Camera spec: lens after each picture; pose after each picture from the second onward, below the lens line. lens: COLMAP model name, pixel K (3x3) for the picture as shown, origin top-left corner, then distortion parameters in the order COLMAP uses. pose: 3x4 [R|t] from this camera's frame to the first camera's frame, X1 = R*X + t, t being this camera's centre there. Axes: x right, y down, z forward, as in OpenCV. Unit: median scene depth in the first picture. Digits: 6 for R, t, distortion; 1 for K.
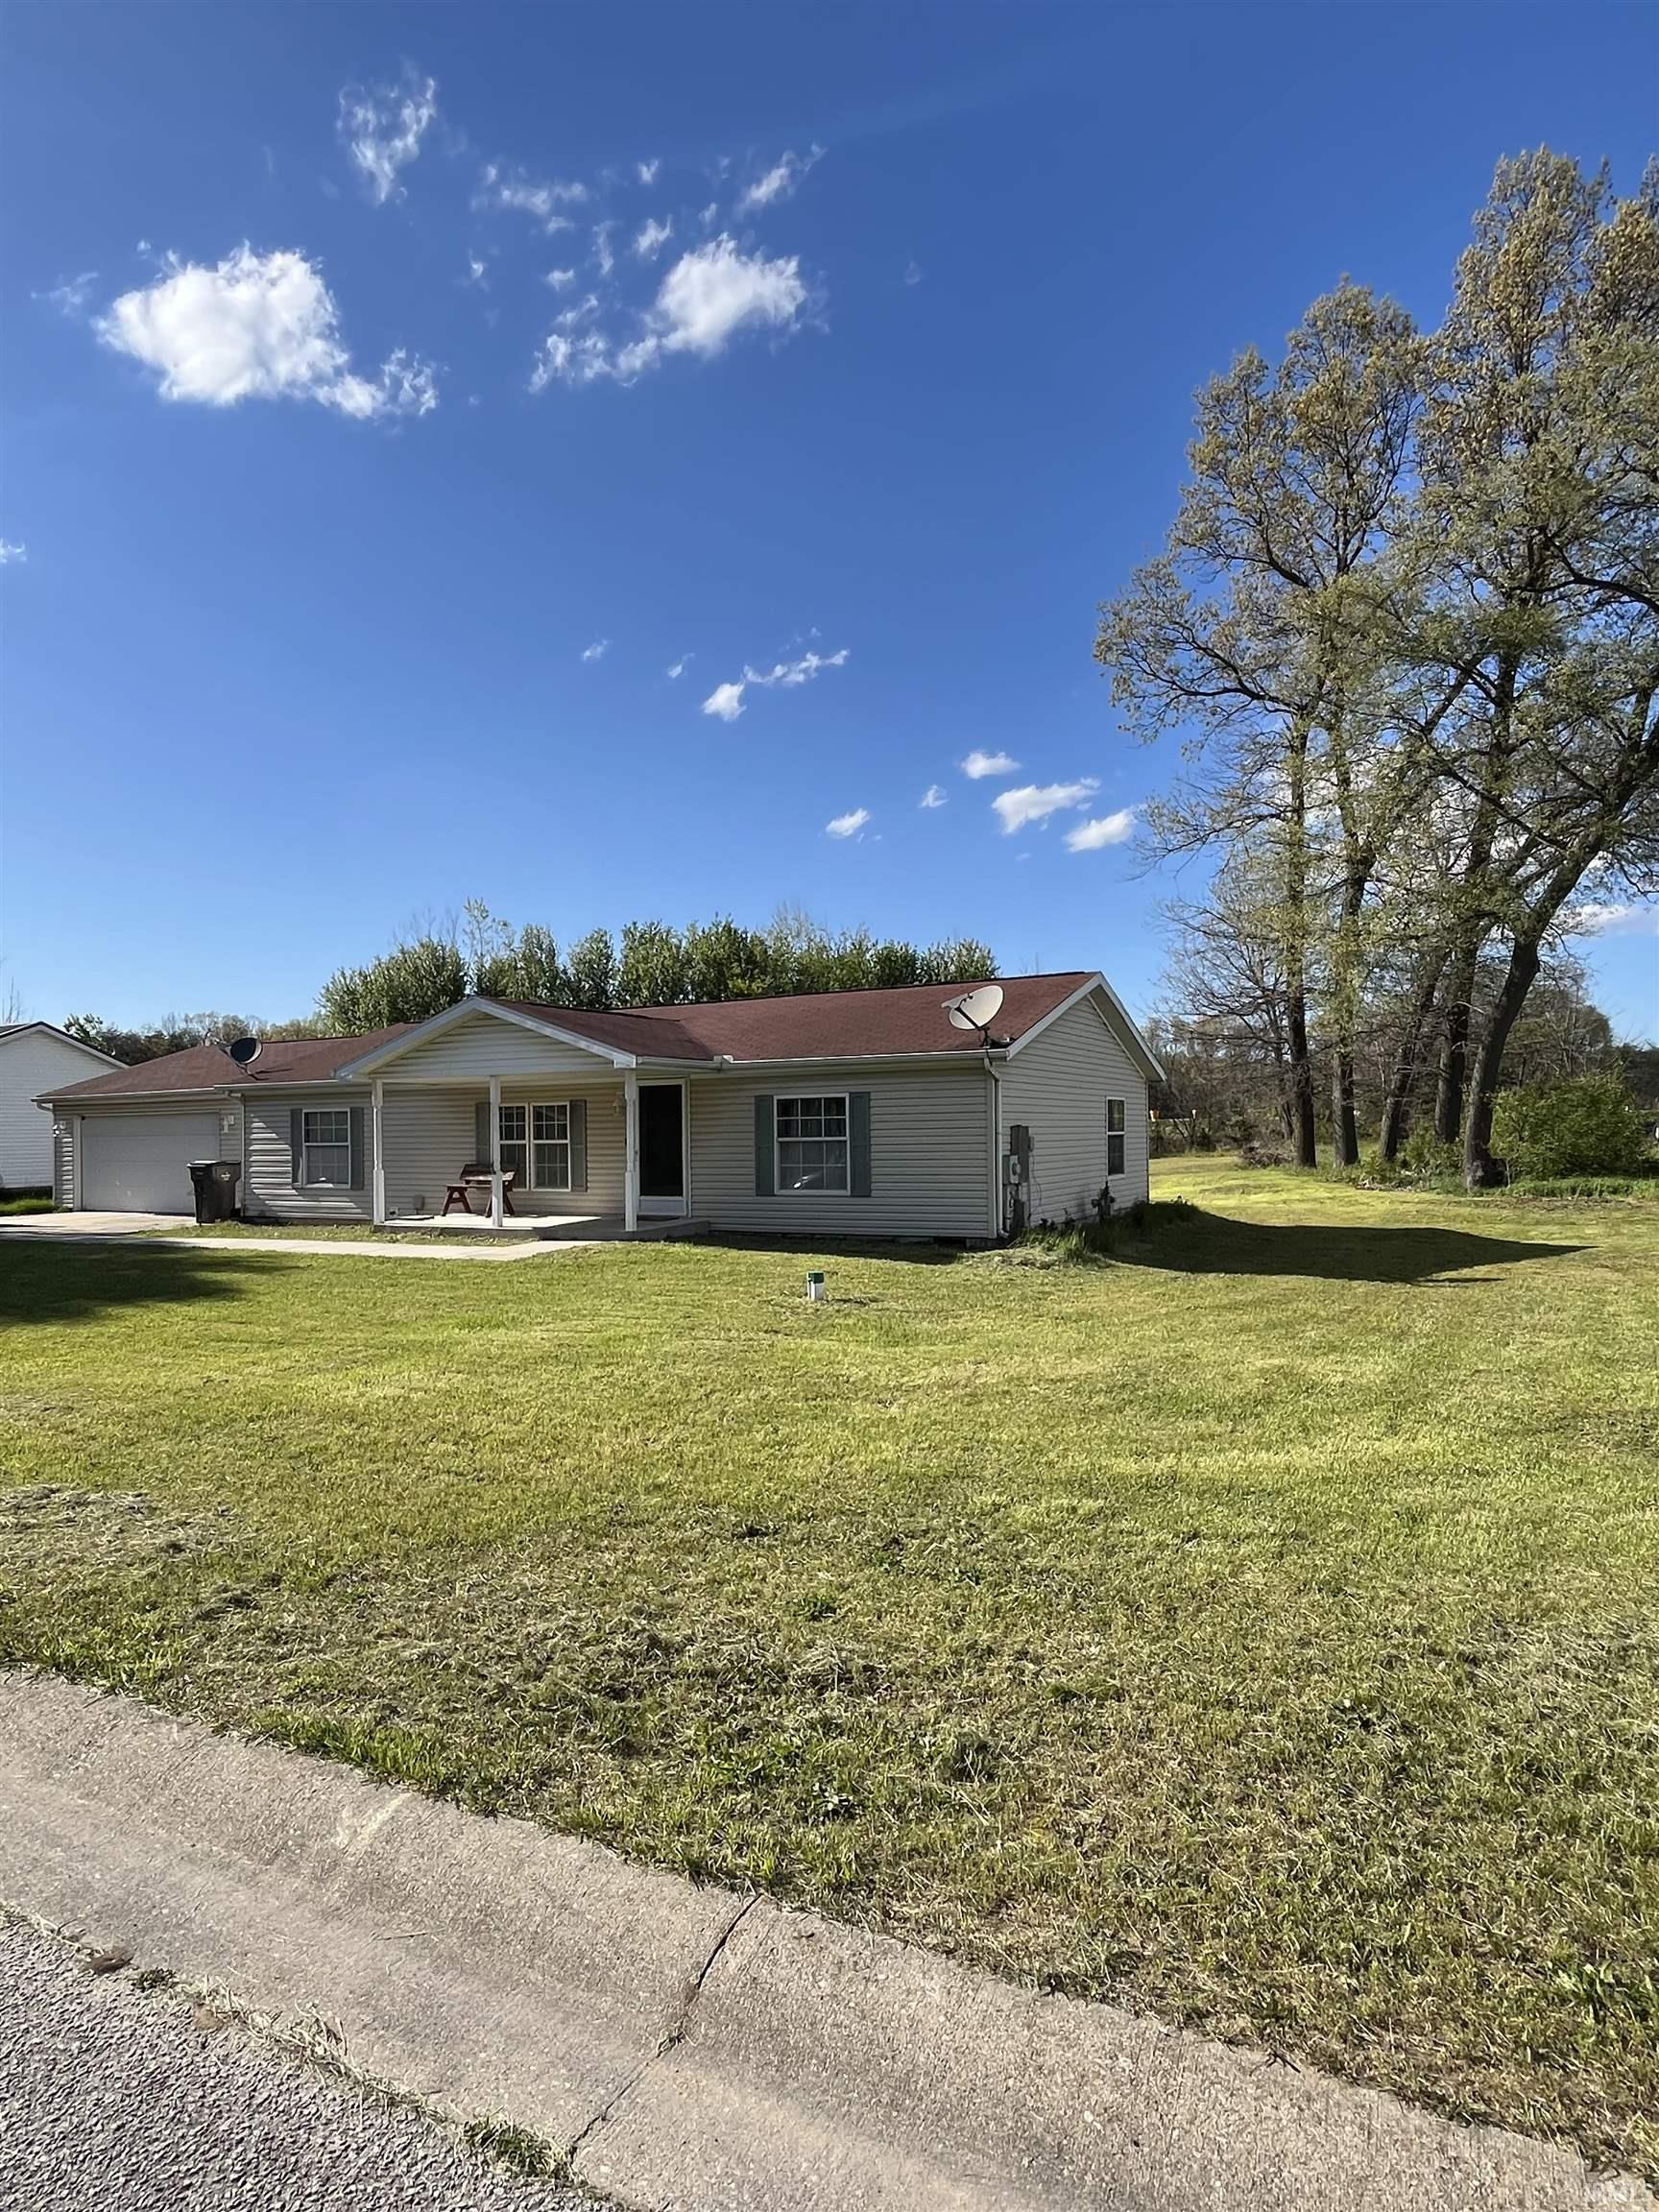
lens RADIAL K [[1217.9, 0, 825.8], [0, 1217.9, 1105.3], [0, 0, 1]] dist [-0.002244, -0.000819]
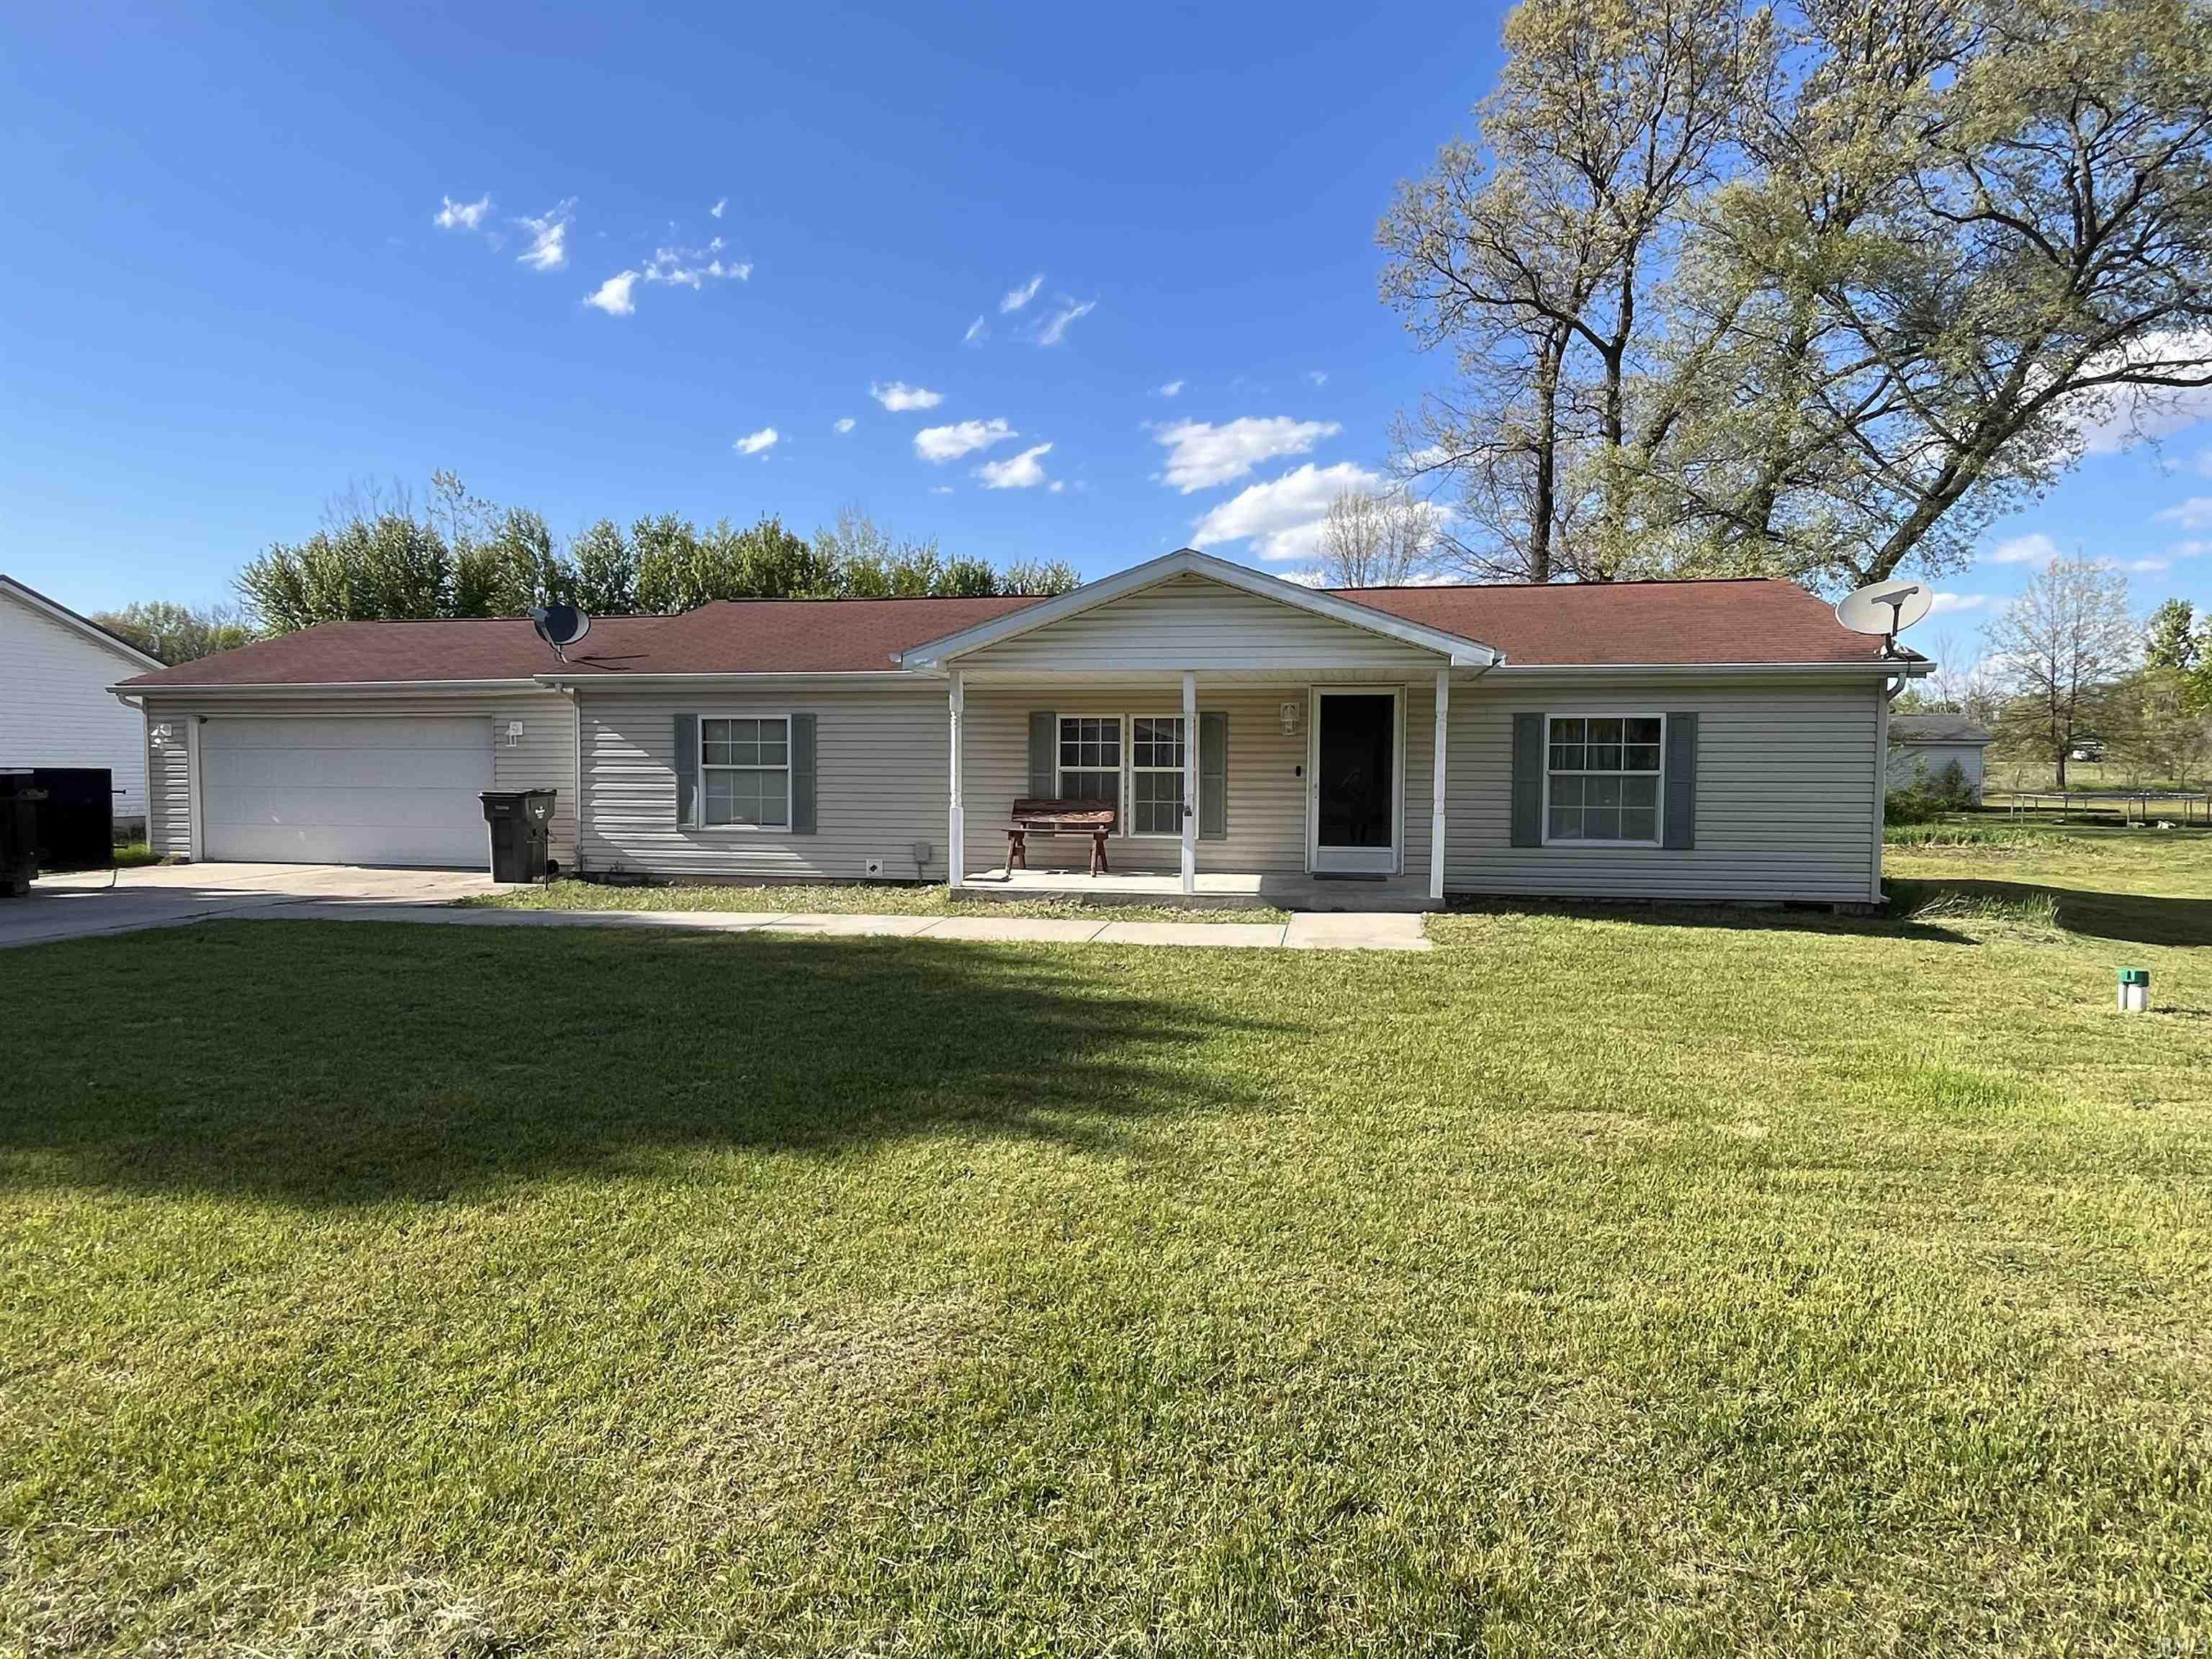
lens RADIAL K [[1217.9, 0, 1107.4], [0, 1217.9, 831.4], [0, 0, 1]] dist [-0.002244, -0.000819]
pose [[0.956045, 0.004242, 0.293190, -0.408158], [-0.025823, 0.997228, 0.069777, 0.014734], [-0.292081, -0.074281, 0.953505, 0.283388]]
